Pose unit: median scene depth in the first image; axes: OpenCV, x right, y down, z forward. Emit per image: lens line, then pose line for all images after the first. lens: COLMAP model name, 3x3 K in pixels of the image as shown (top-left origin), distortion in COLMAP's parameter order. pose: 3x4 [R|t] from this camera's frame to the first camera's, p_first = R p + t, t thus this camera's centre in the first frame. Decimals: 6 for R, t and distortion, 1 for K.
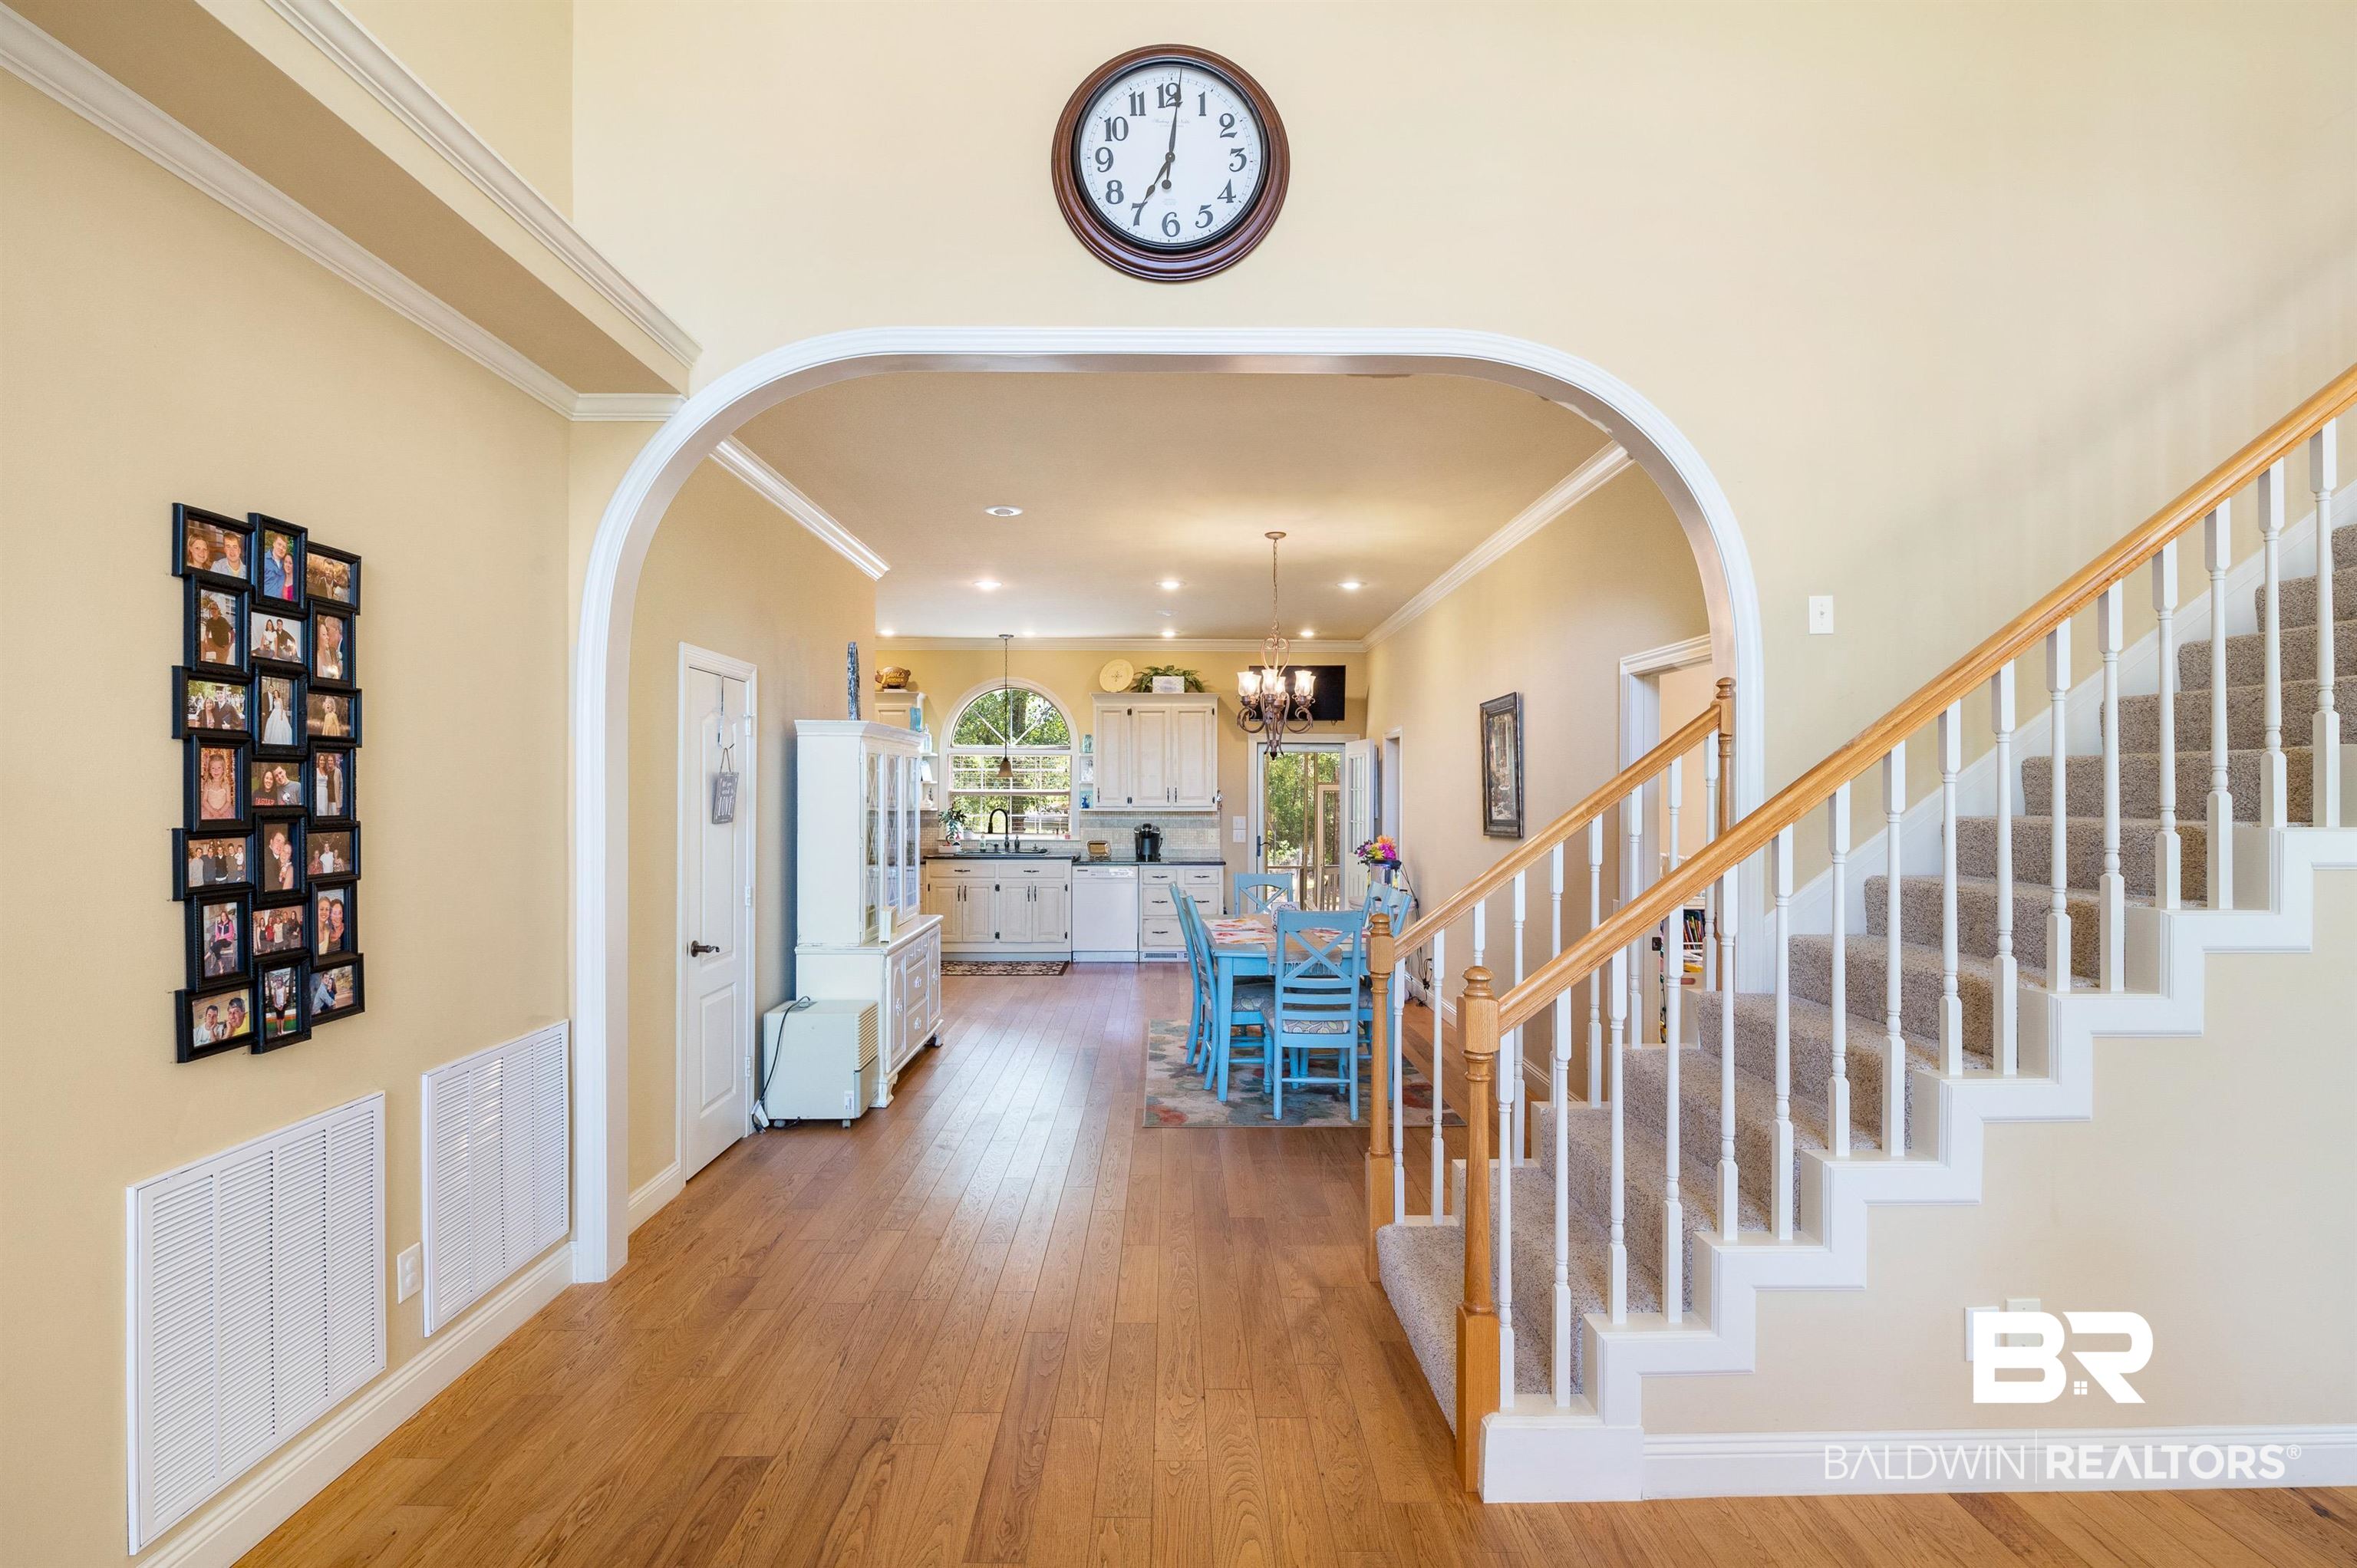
lens RADIAL K [[1109.6, 0, 1179.1], [0, 1109.6, 798.6], [0, 0, 1]] dist [-0.011987, -0.000065]
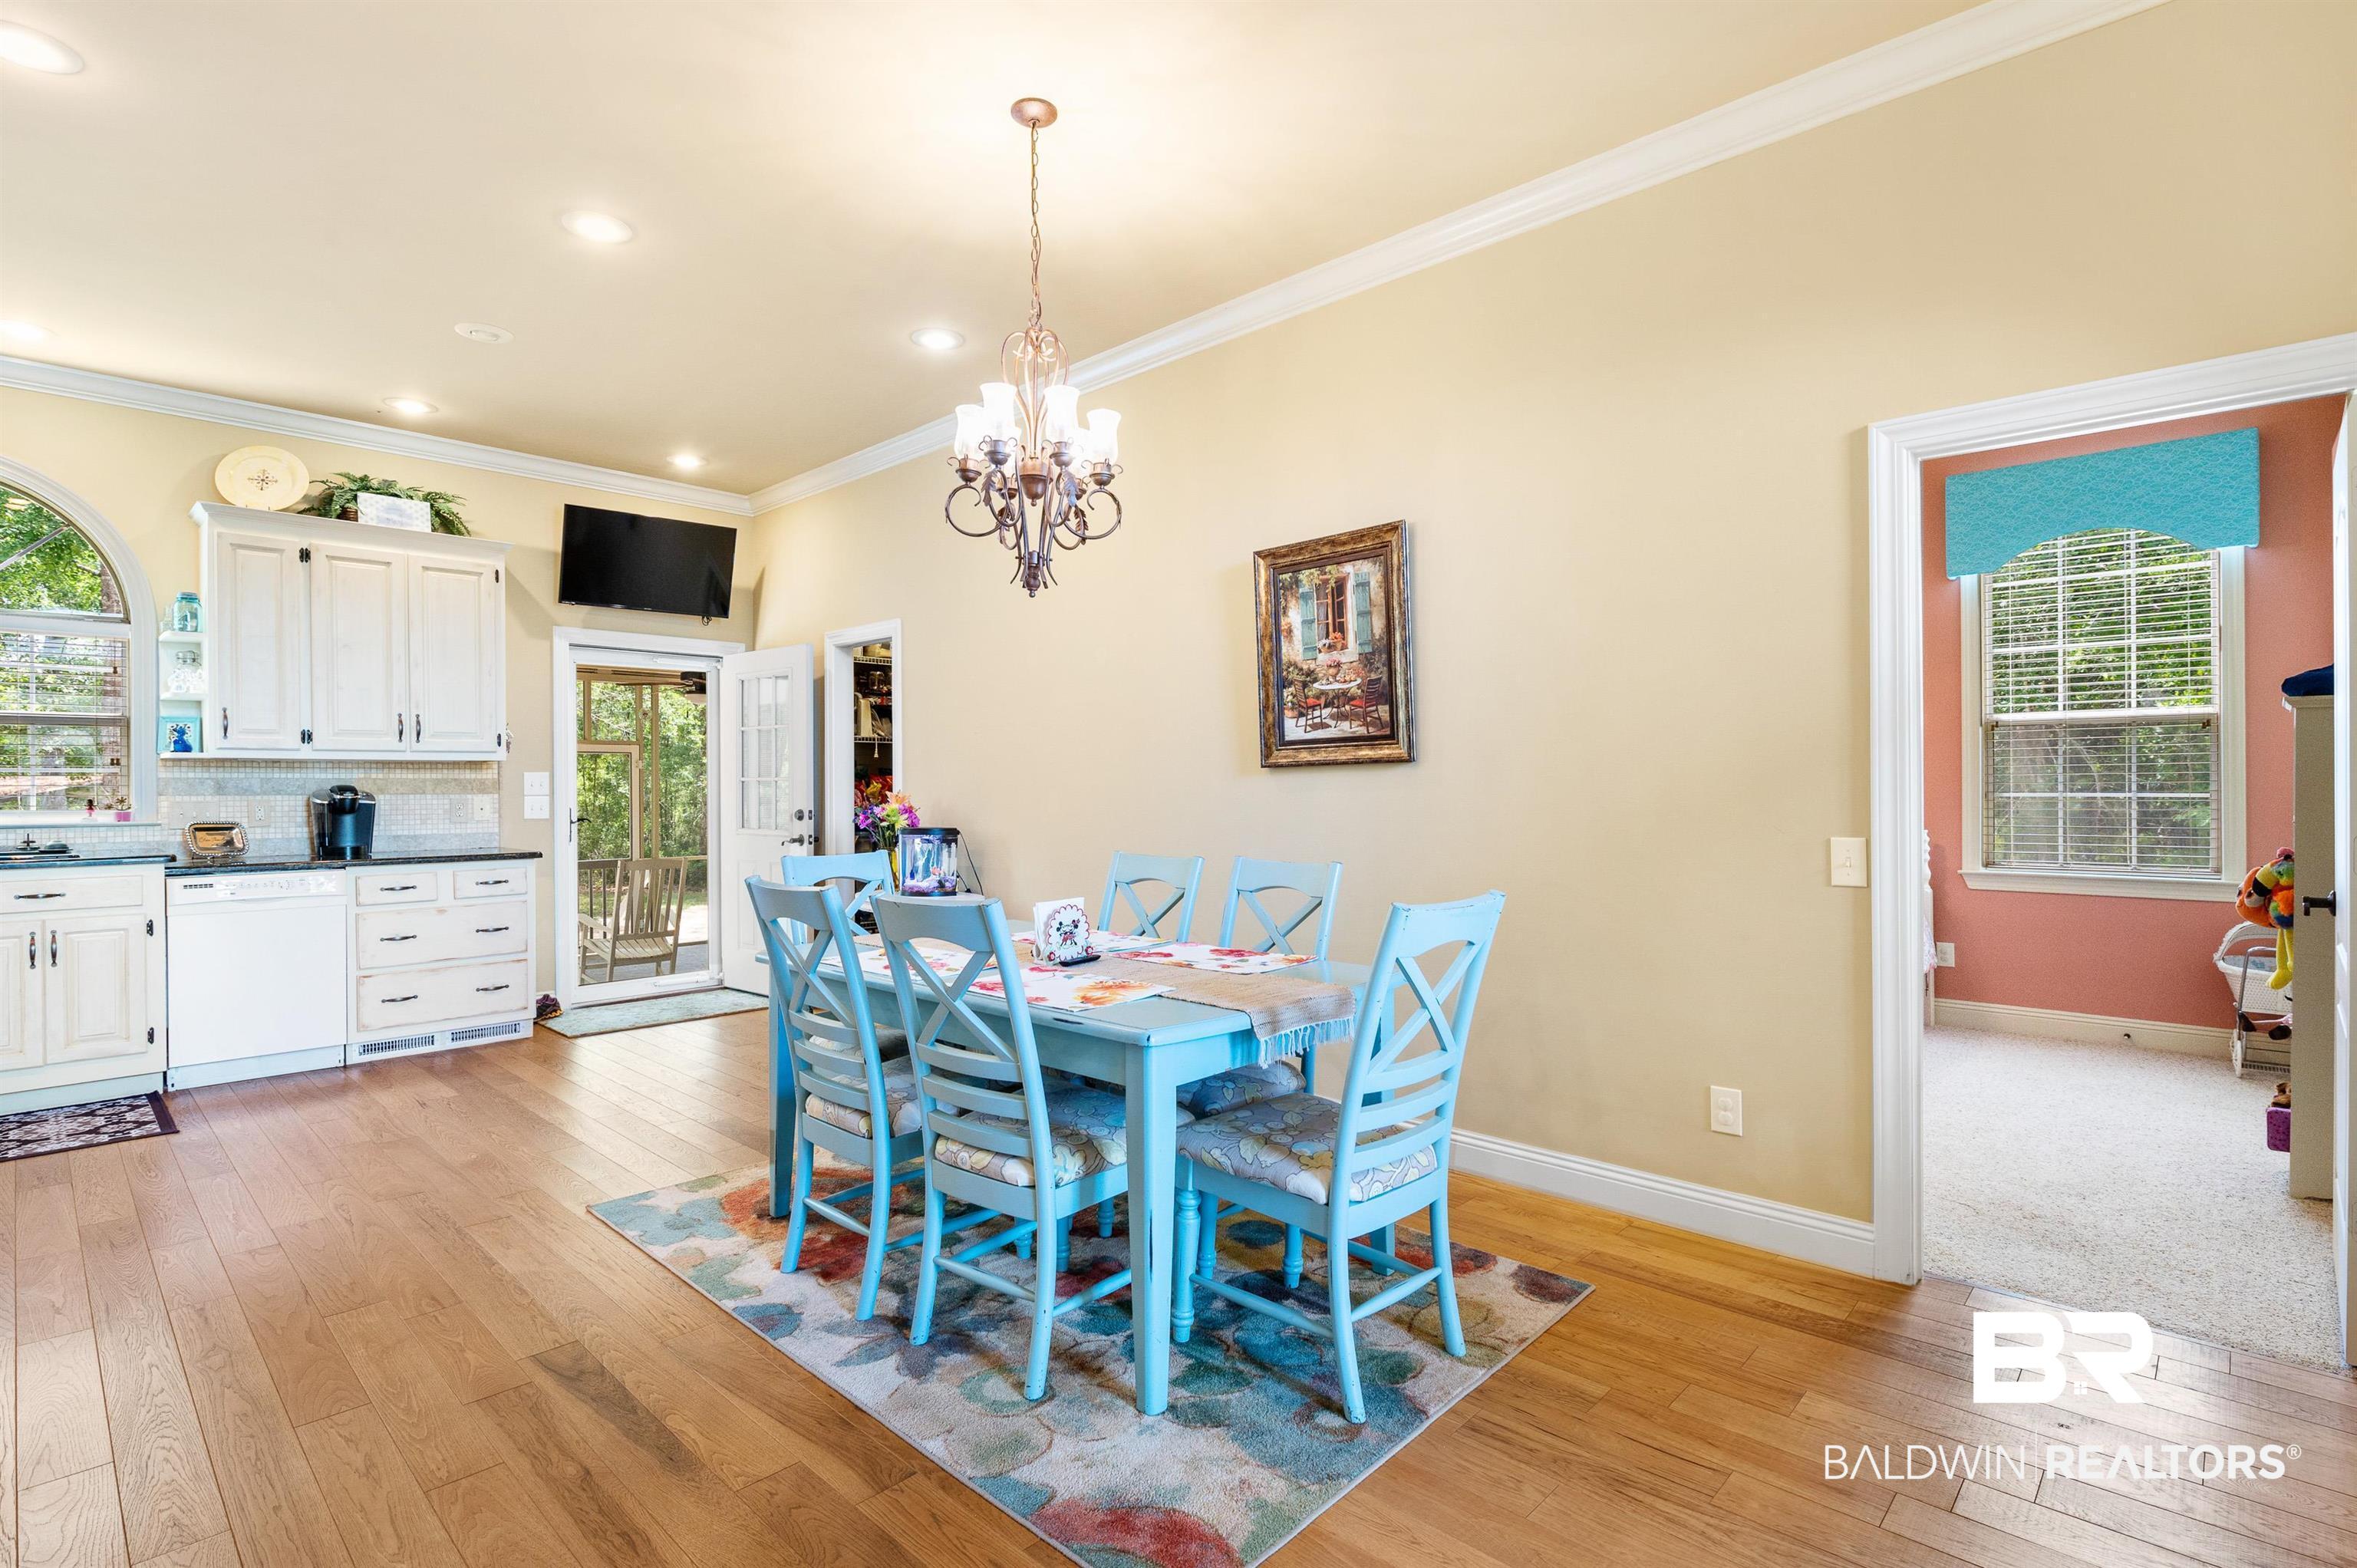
lens RADIAL K [[1113.3, 0, 1181.9], [0, 1113.3, 779.1], [0, 0, 1]] dist [-0.015748, -0.000197]
pose [[0.691930, -0.007250, 0.721928, -0.470441], [0.012909, 0.999914, -0.002331, 0.097079], [-0.721849, 0.010932, 0.691964, 1.424716]]
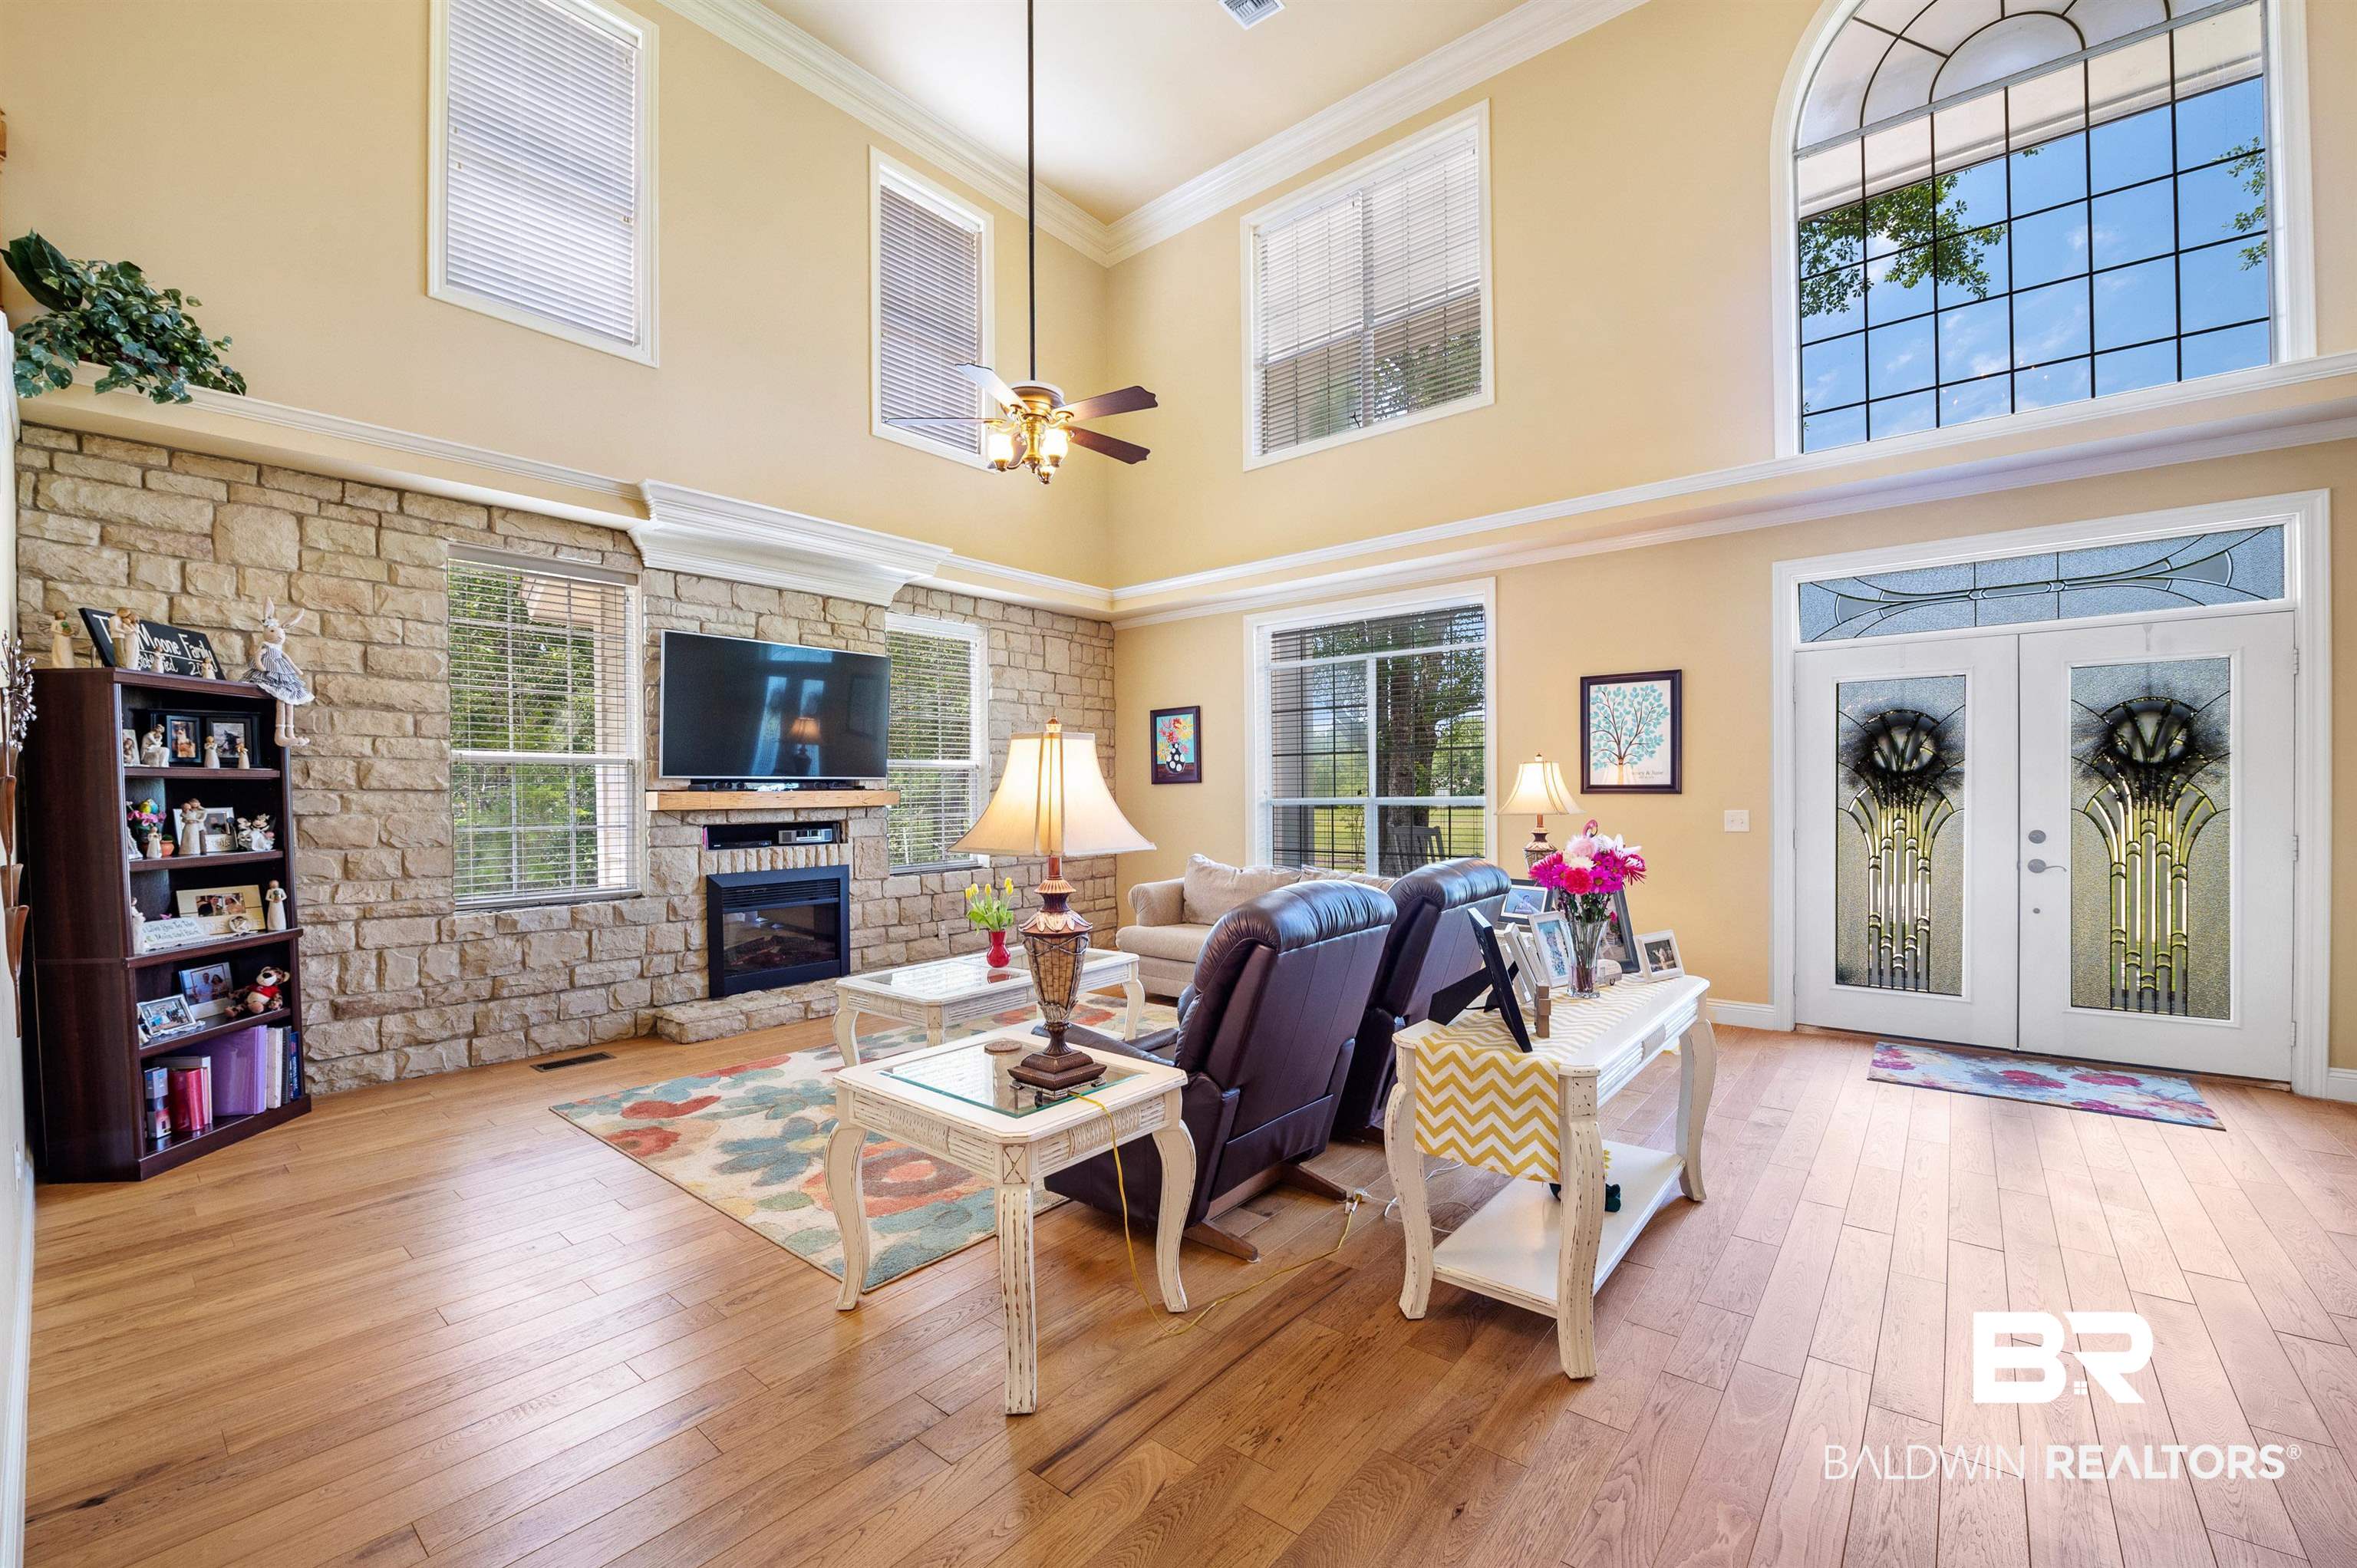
lens RADIAL K [[949.4, 0, 1182.1], [0, 949.4, 807.0], [0, 0, 1]] dist [-0.016160, -0.002498]
pose [[-0.764938, -0.002111, 0.644101, -0.065327], [0.012871, 0.999745, 0.018563, 0.083156], [-0.643976, 0.022490, -0.764715, 0.827075]]
